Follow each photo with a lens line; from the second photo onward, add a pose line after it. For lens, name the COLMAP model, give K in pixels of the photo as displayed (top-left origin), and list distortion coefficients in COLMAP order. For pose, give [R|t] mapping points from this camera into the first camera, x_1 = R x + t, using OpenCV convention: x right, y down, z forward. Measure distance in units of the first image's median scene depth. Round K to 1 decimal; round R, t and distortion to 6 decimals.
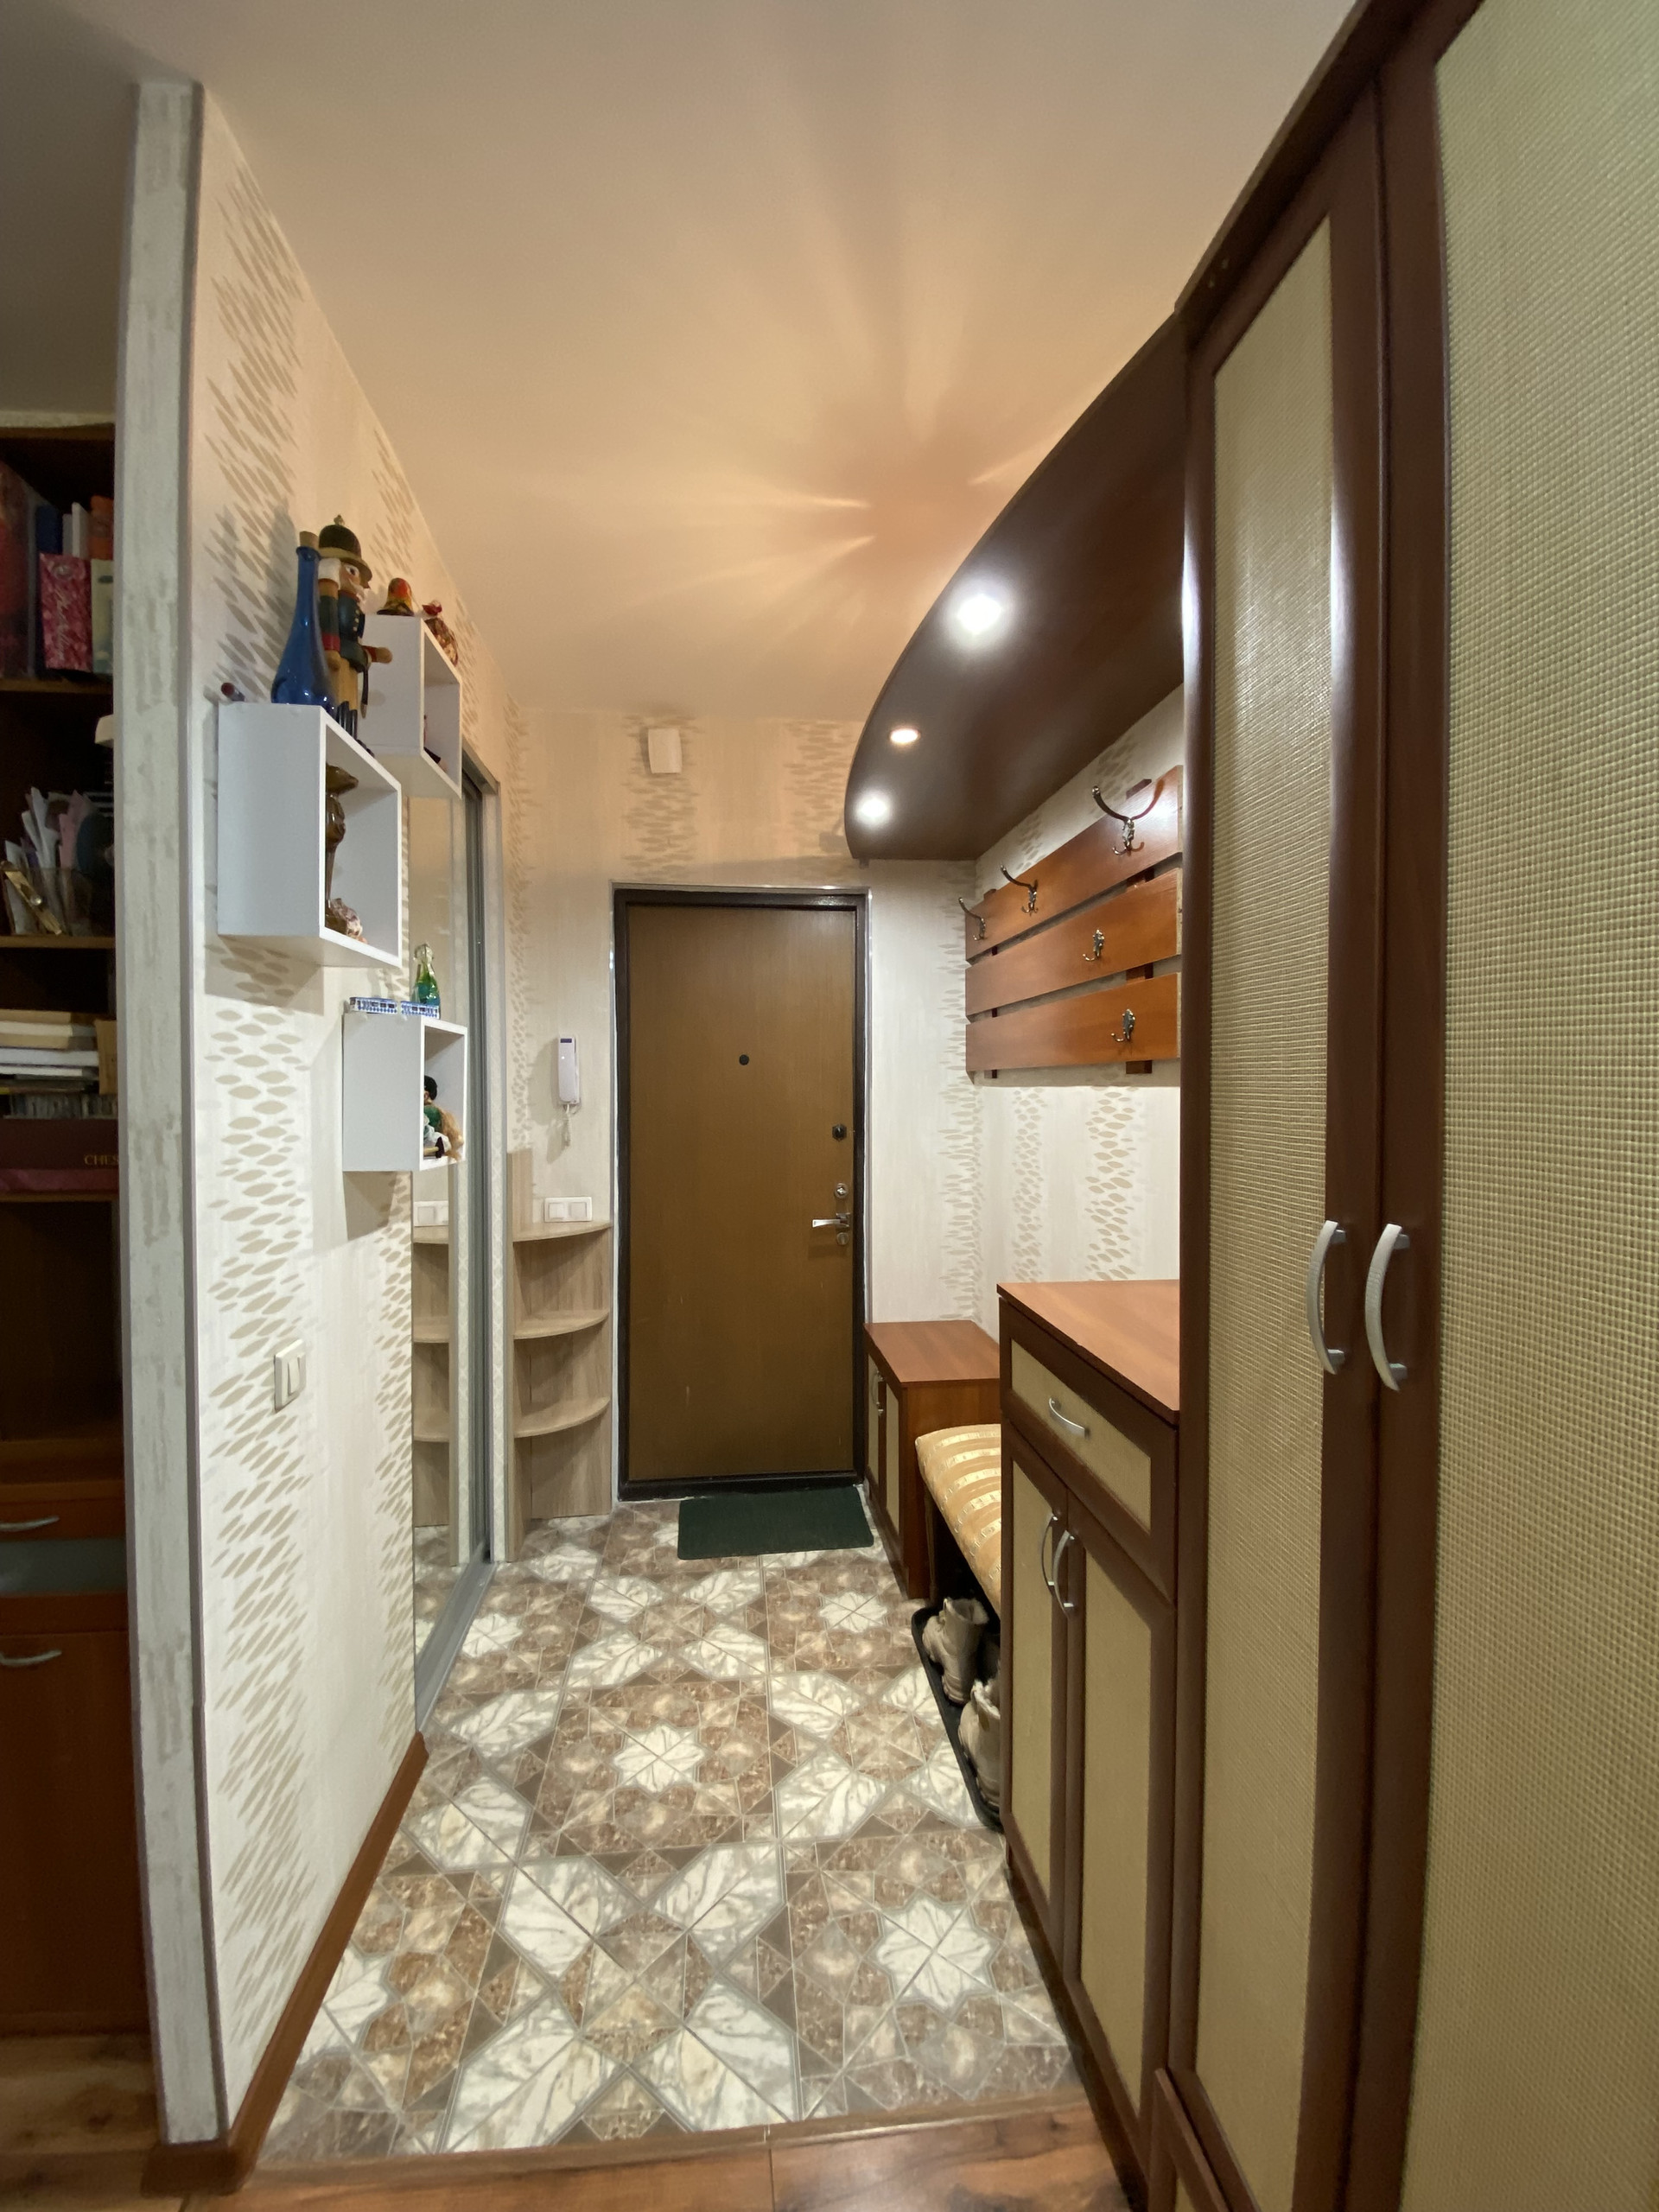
lens RADIAL K [[890.1, 0, 831.3], [0, 890.1, 1087.7], [0, 0, 1]] dist [-0.003101, -0.002995]
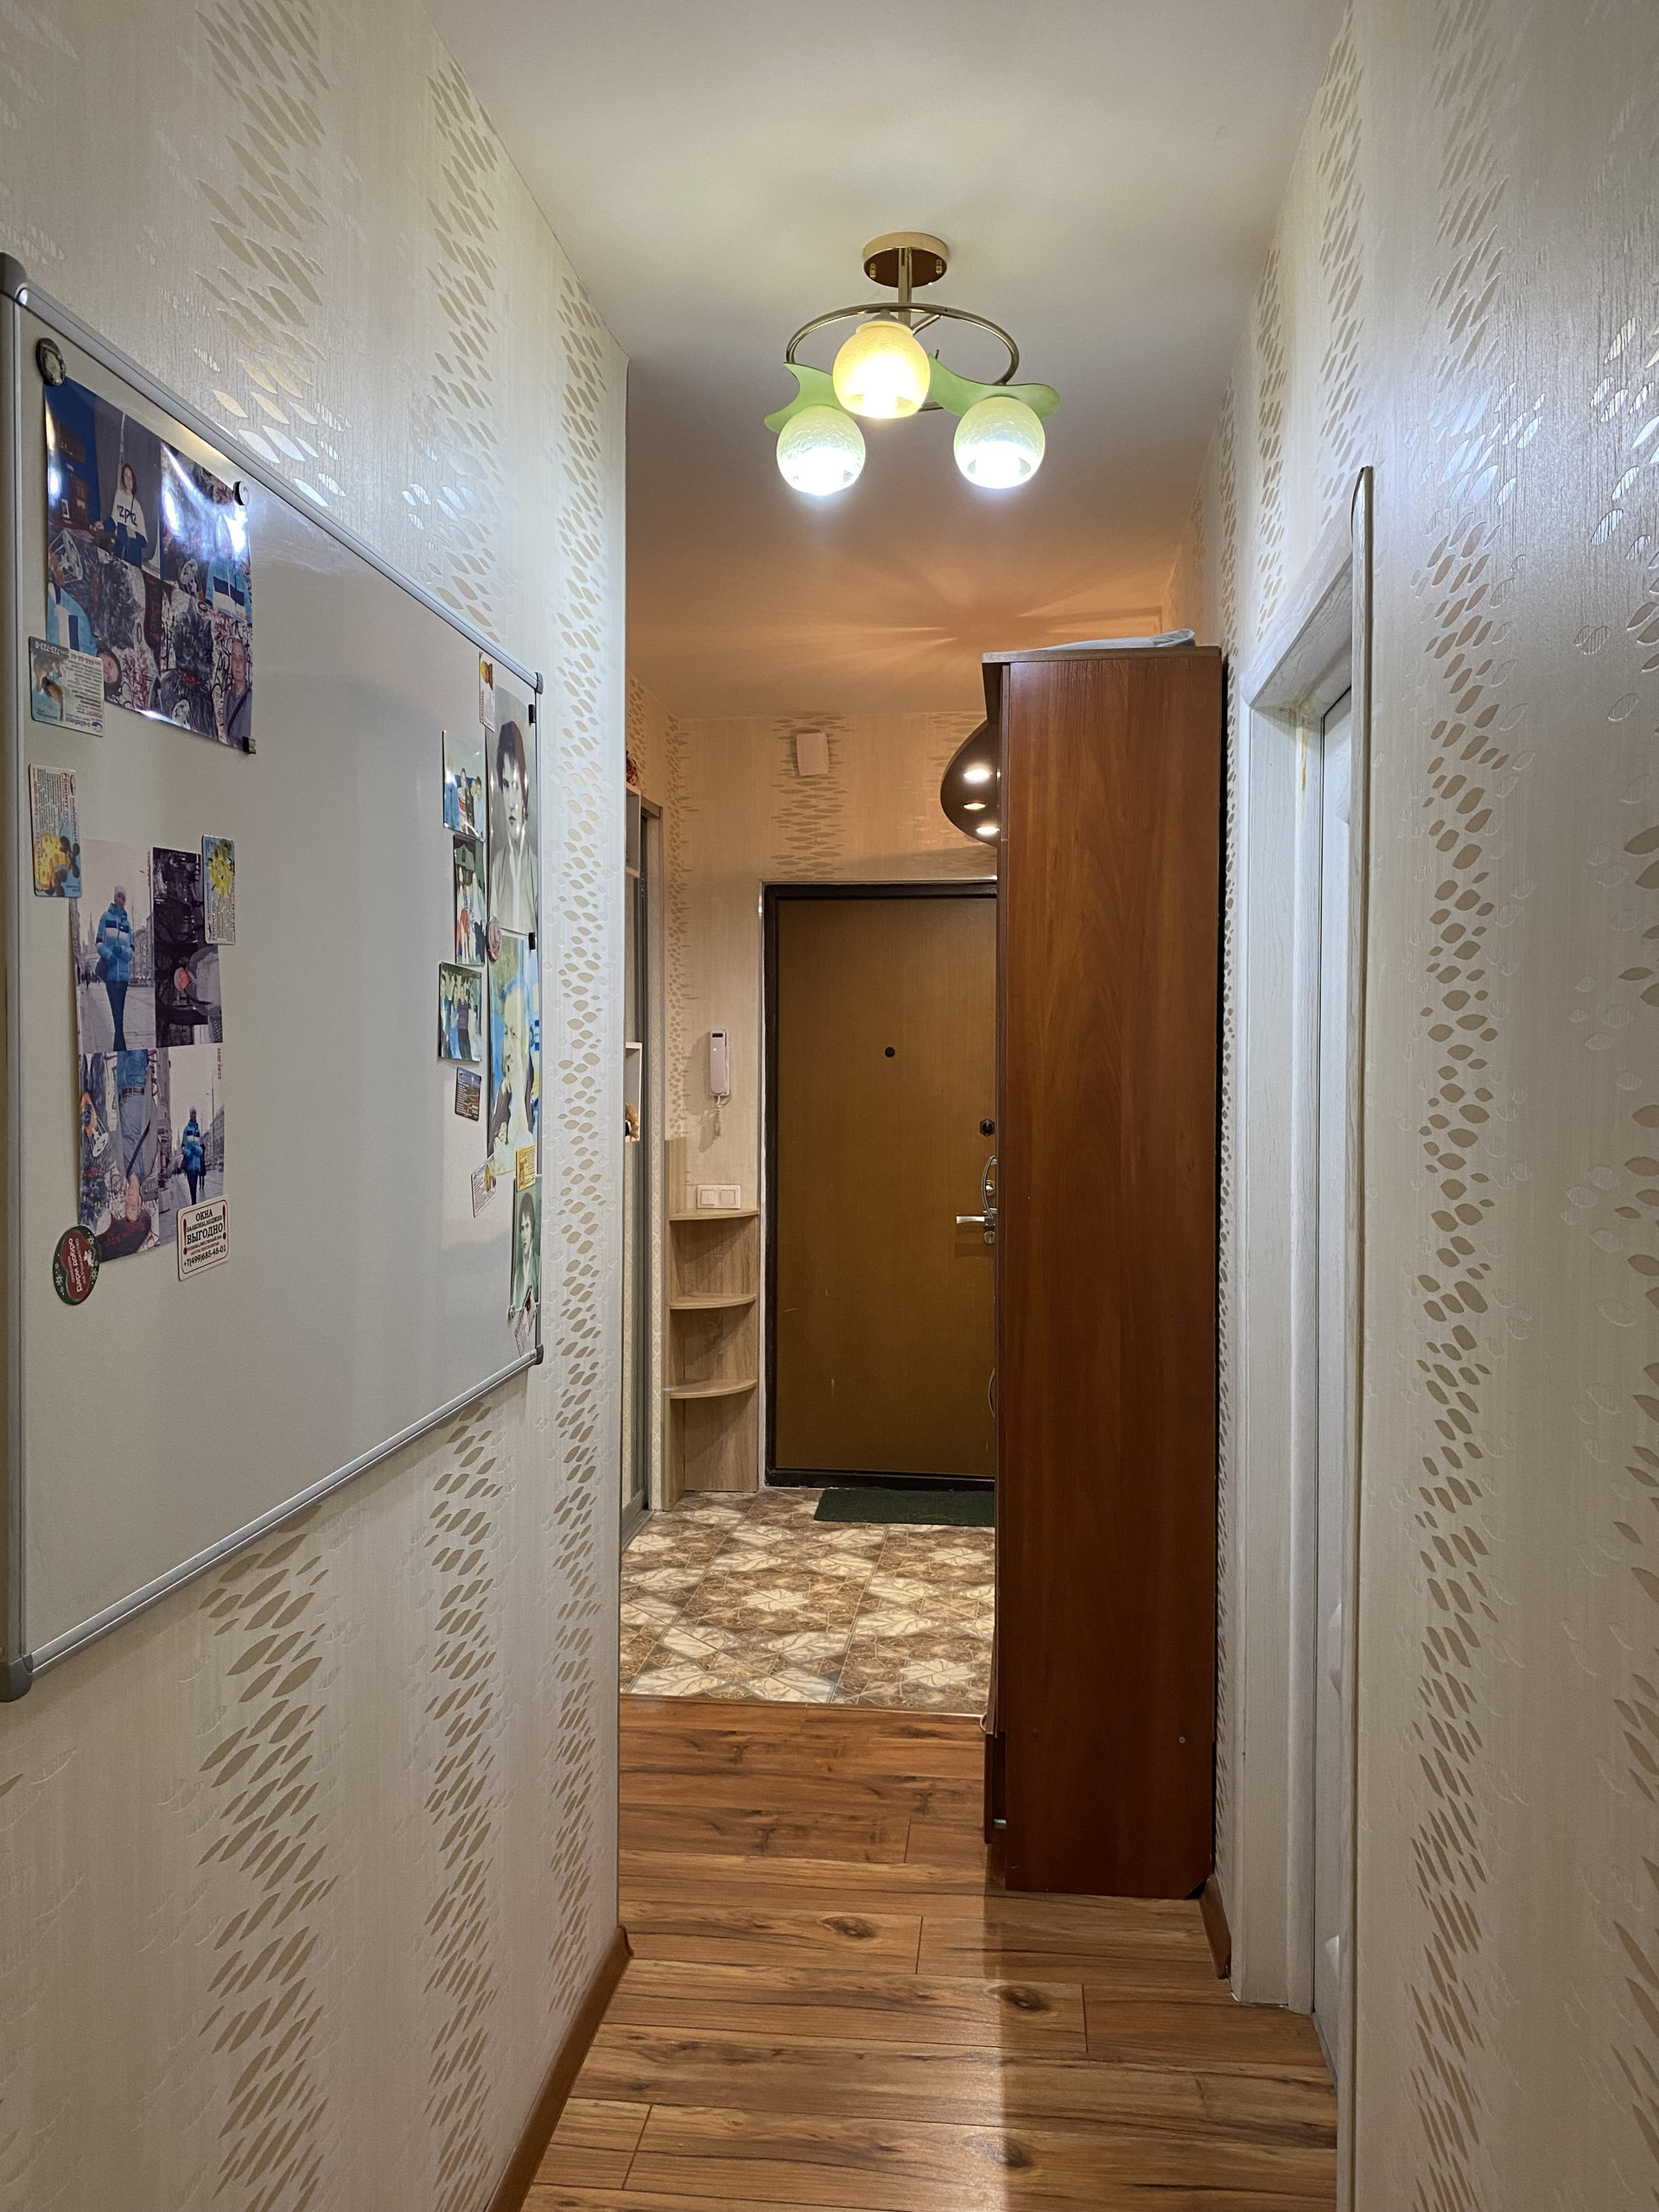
lens RADIAL K [[1660.0, 0, 832.8], [0, 1660.0, 1100.8], [0, 0, 1]] dist [-0.036614, 0.007729]
pose [[0.970611, 0.012729, -0.240316, 0.327368], [-0.007673, 0.999729, 0.021966, -0.021421], [0.240530, -0.019477, 0.970446, -0.934782]]
